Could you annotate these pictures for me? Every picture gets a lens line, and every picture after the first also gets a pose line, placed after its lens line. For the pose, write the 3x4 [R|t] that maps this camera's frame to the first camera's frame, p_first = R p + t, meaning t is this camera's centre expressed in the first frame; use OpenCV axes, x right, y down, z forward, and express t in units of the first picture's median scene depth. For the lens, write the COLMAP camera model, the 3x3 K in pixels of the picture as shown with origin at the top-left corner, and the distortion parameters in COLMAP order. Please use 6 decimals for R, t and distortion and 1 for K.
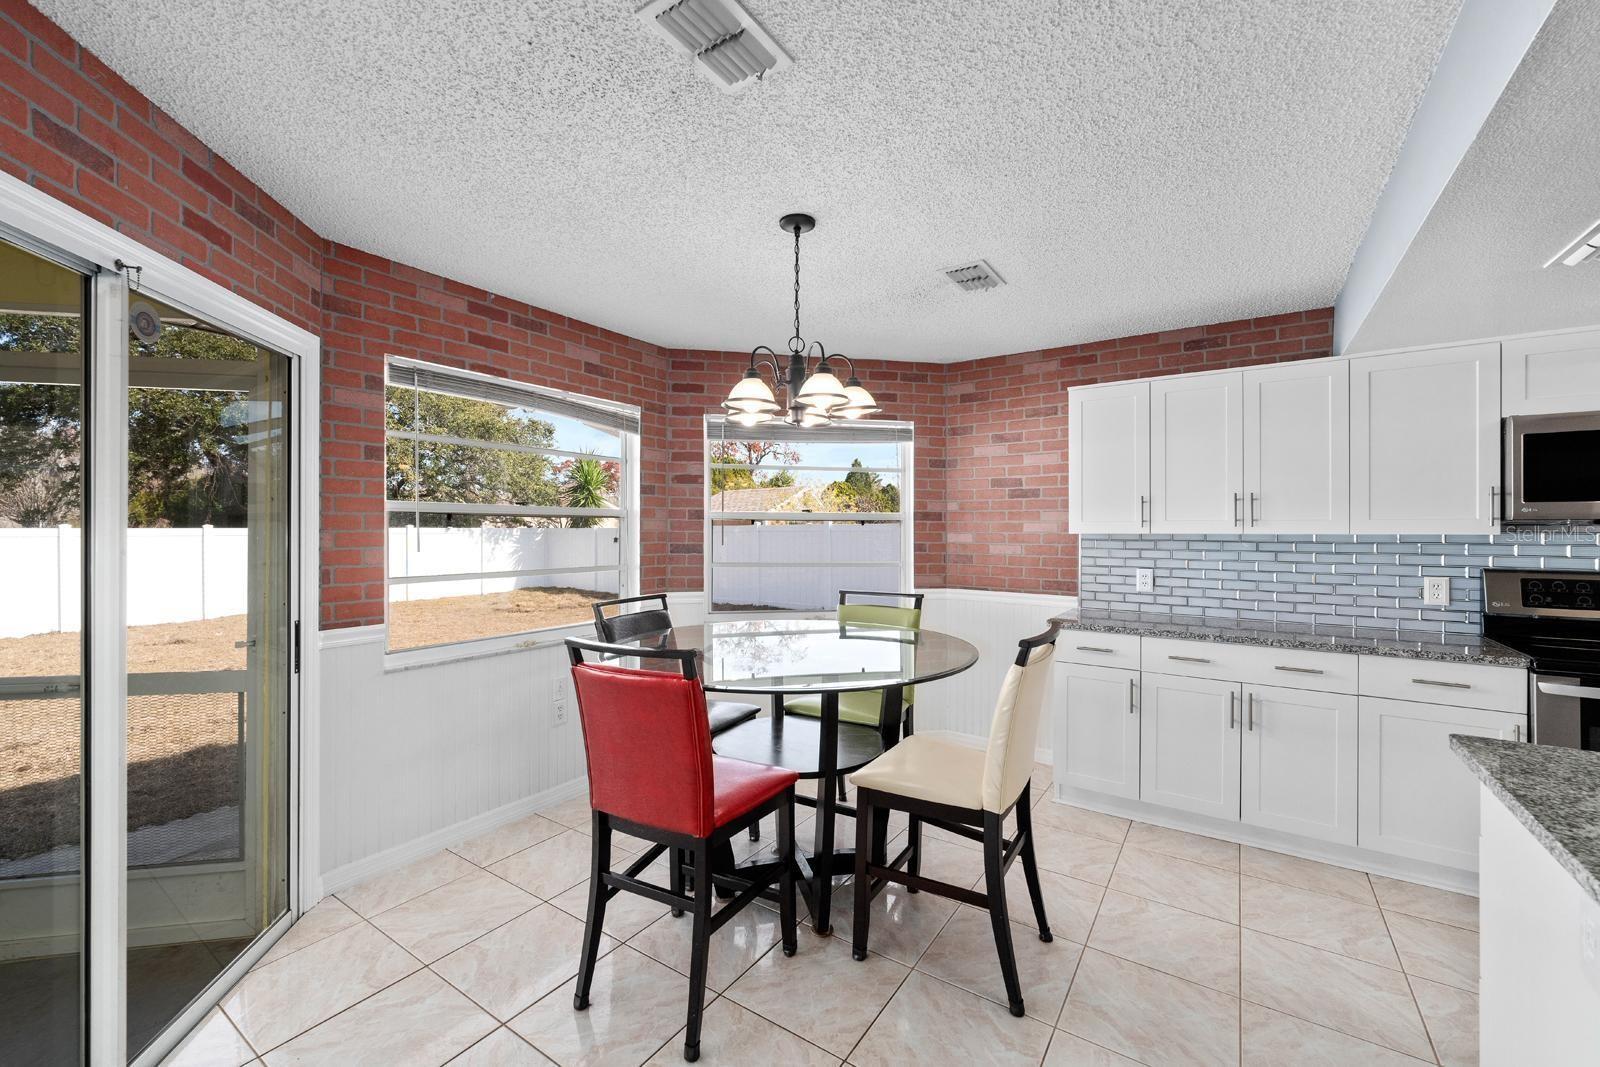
lens RADIAL K [[646.4, 0, 804.6], [0, 646.4, 530.2], [0, 0, 1]] dist [-0.008671, 0.000285]
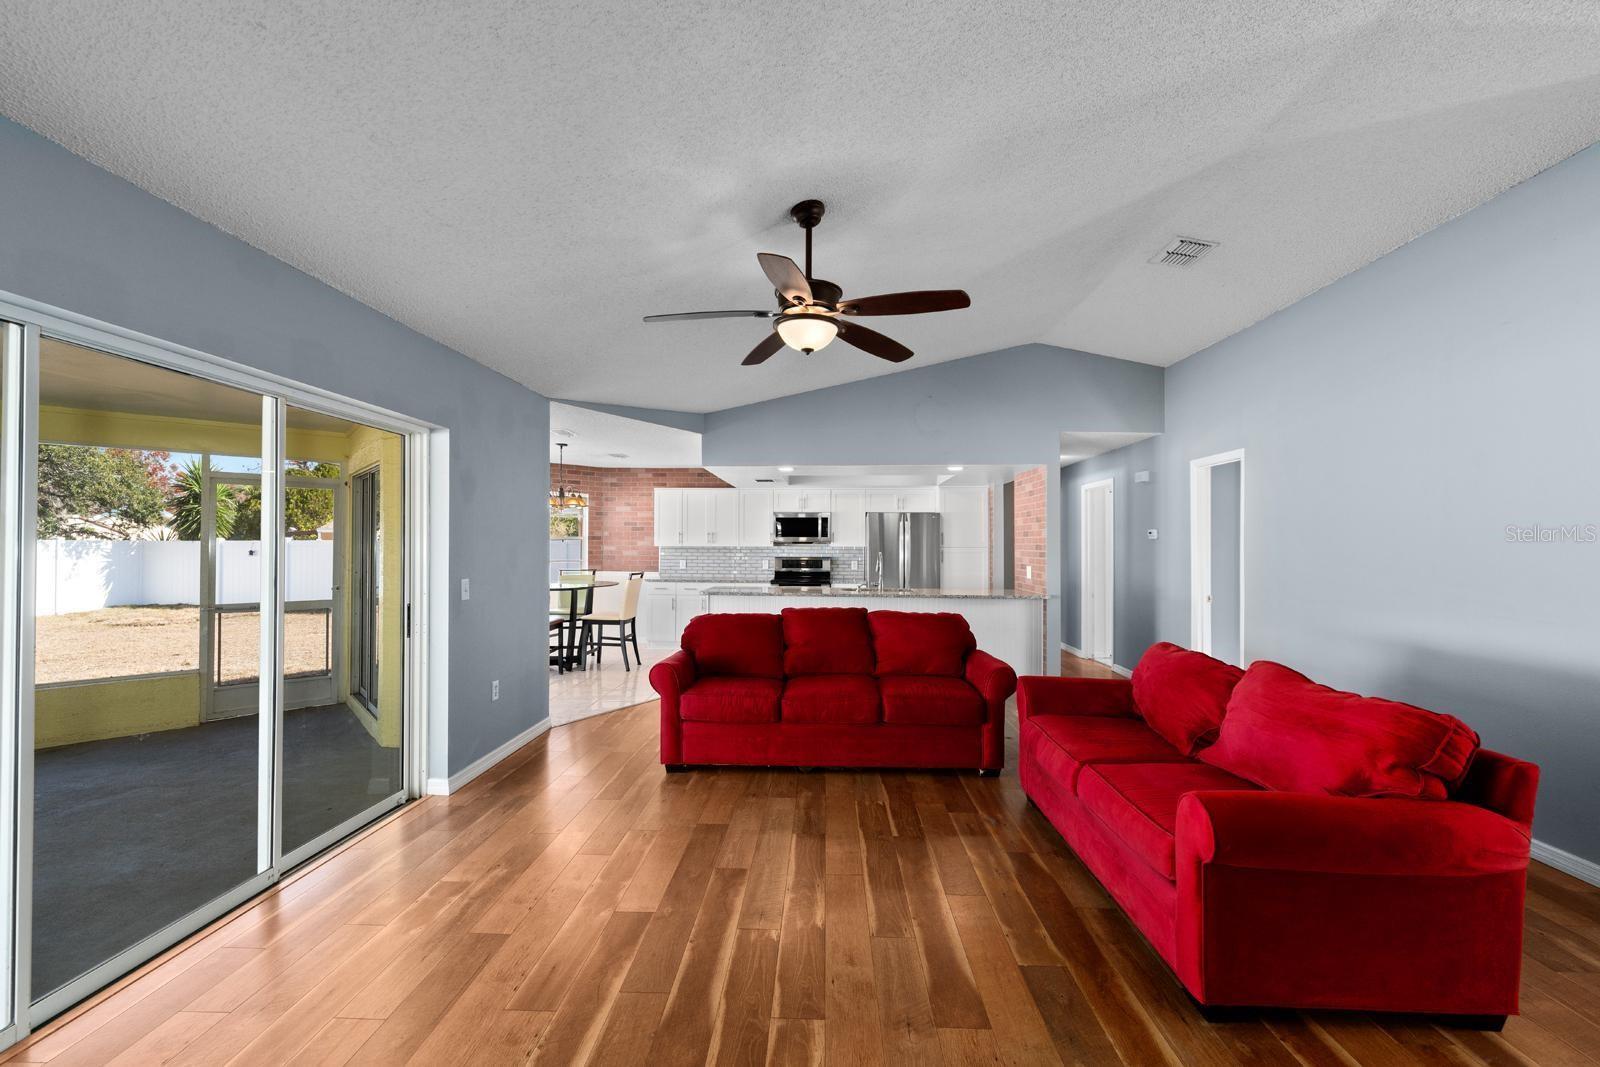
lens RADIAL K [[646.4, 0, 804.9], [0, 646.4, 544.2], [0, 0, 1]] dist [-0.008671, 0.000285]
pose [[0.853546, 0.005561, 0.520988, -0.475566], [-0.003872, 0.999983, -0.004331, 0.007854], [-0.521003, 0.001680, 0.853553, -1.728525]]
